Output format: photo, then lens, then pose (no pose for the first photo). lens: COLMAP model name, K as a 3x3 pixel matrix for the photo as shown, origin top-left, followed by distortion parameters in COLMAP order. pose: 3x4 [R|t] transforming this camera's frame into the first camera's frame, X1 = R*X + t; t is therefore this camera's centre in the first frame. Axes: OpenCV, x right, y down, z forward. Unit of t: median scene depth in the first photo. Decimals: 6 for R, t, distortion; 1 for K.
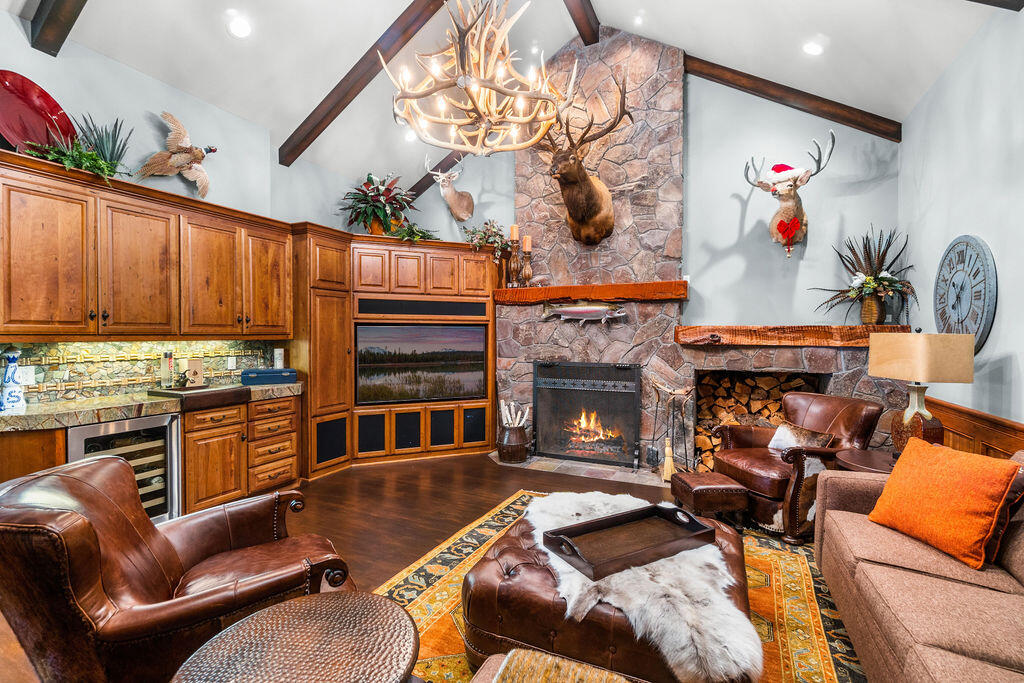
lens RADIAL K [[439.5, 0, 504.8], [0, 439.5, 339.0], [0, 0, 1]] dist [-0.007804, 0.001604]
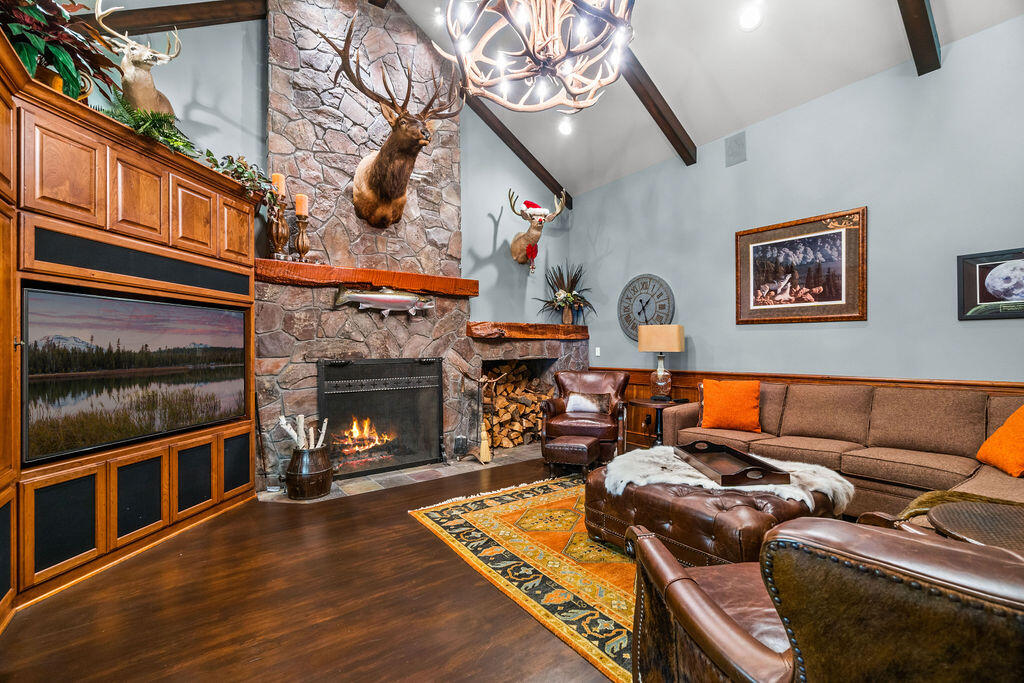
lens RADIAL K [[439.5, 0, 506.9], [0, 439.5, 343.1], [0, 0, 1]] dist [-0.007804, 0.001604]
pose [[0.491509, 0.005839, 0.870853, -0.469584], [0.014463, 0.999785, -0.014867, 0.039068], [-0.870752, 0.019902, 0.491319, 0.356095]]
